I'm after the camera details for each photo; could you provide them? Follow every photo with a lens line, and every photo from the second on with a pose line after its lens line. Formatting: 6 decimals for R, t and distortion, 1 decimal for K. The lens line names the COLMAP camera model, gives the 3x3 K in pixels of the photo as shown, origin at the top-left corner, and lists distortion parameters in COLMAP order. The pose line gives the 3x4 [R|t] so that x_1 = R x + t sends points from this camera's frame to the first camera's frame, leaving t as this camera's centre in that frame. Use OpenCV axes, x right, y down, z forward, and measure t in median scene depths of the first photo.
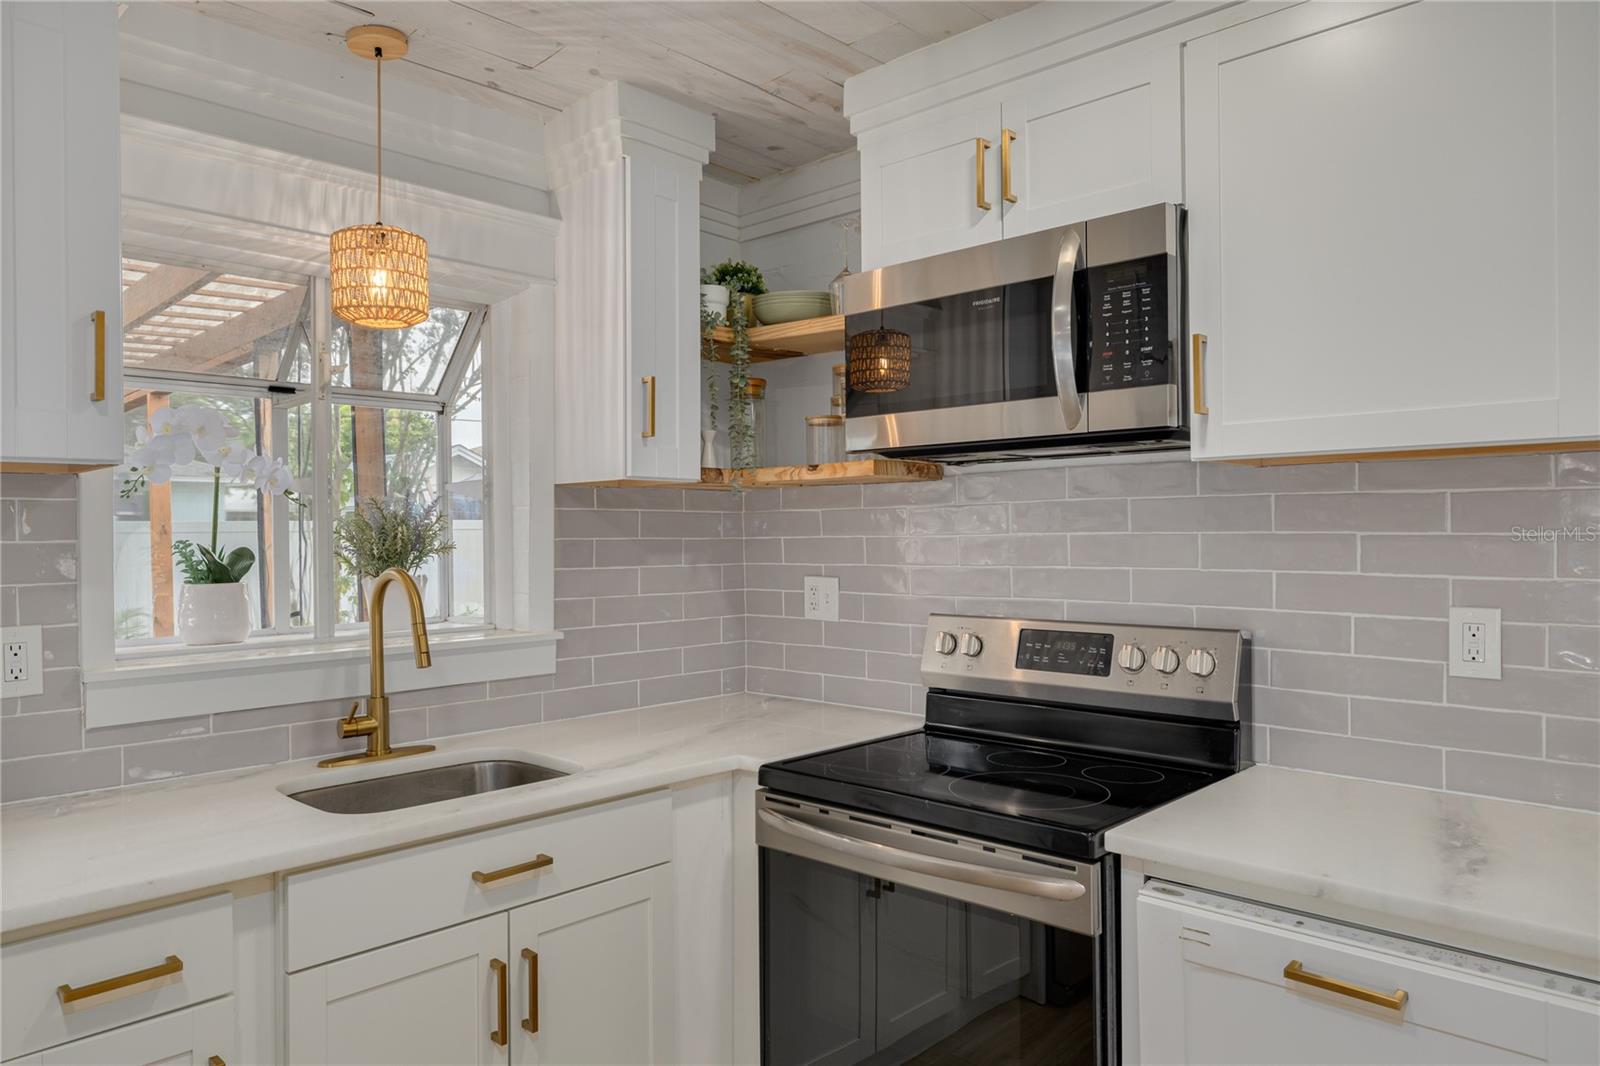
lens RADIAL K [[1051.9, 0, 800.0], [0, 1051.9, 533.0], [0, 0, 1]] dist [-0.004326, -0.000596]
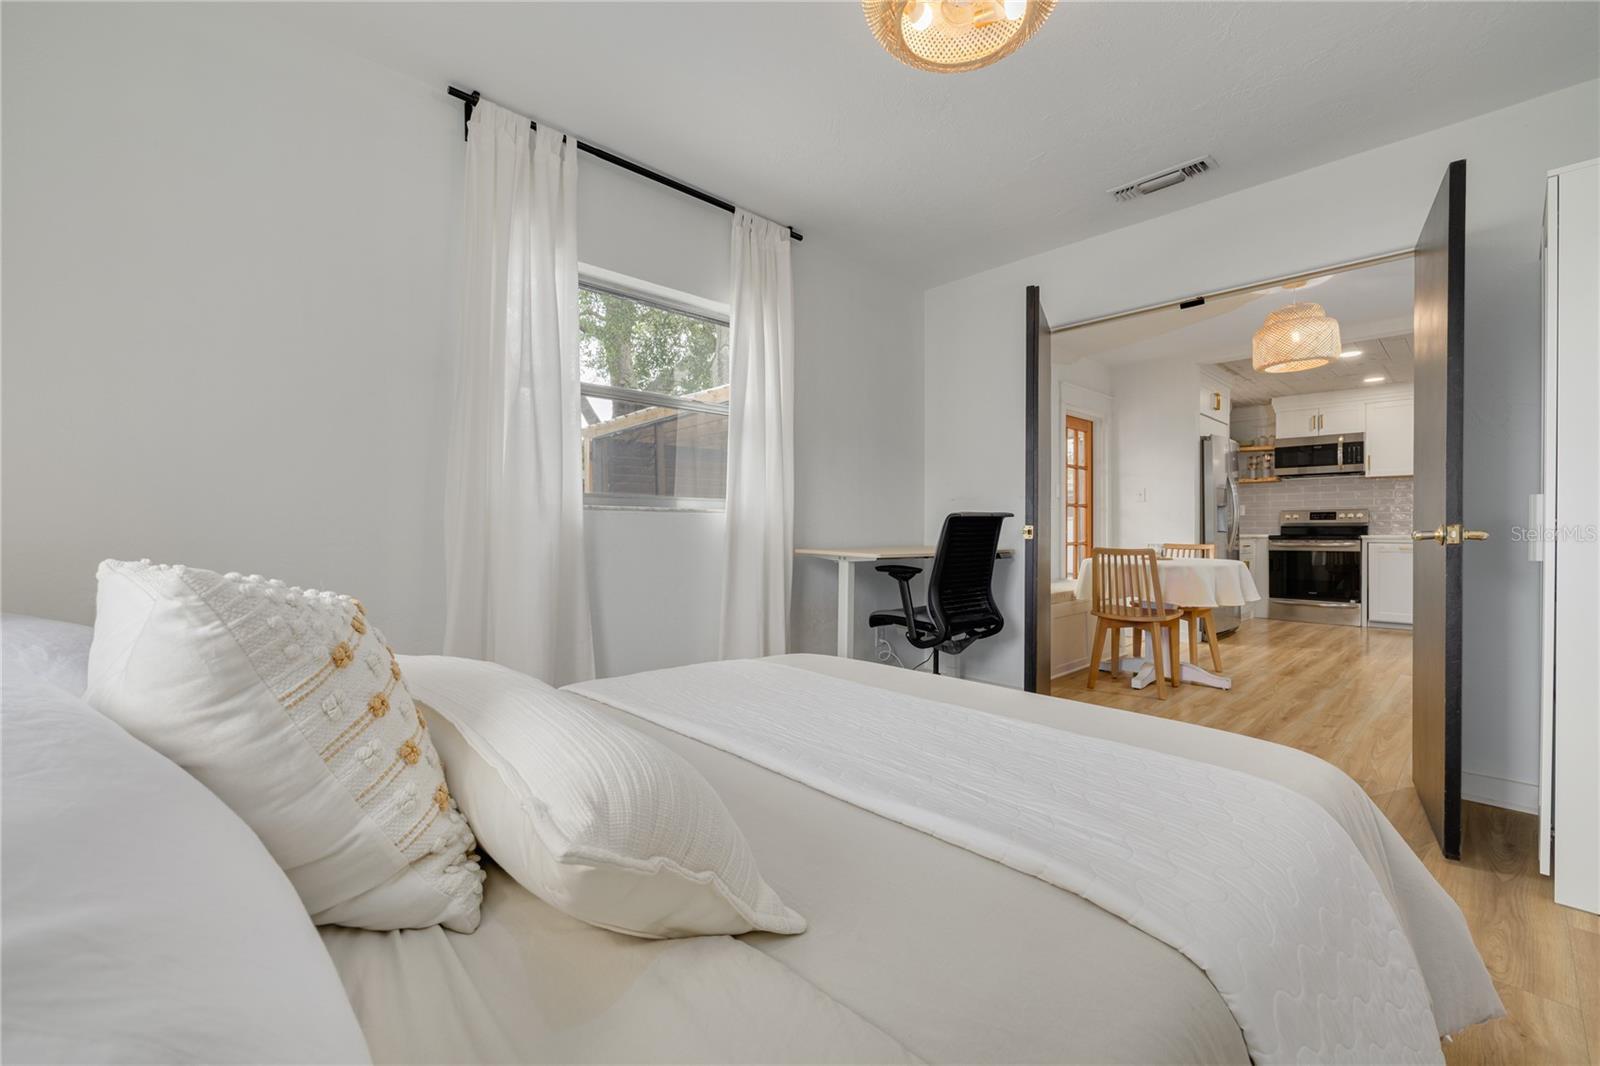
lens RADIAL K [[666.2, 0, 792.1], [0, 666.2, 527.2], [0, 0, 1]] dist [-0.002296, -0.000205]
pose [[0.998556, 0.007713, -0.053173, -2.166377], [-0.007032, 0.999891, 0.012999, 0.150141], [0.053268, -0.012606, 0.998501, -2.349730]]
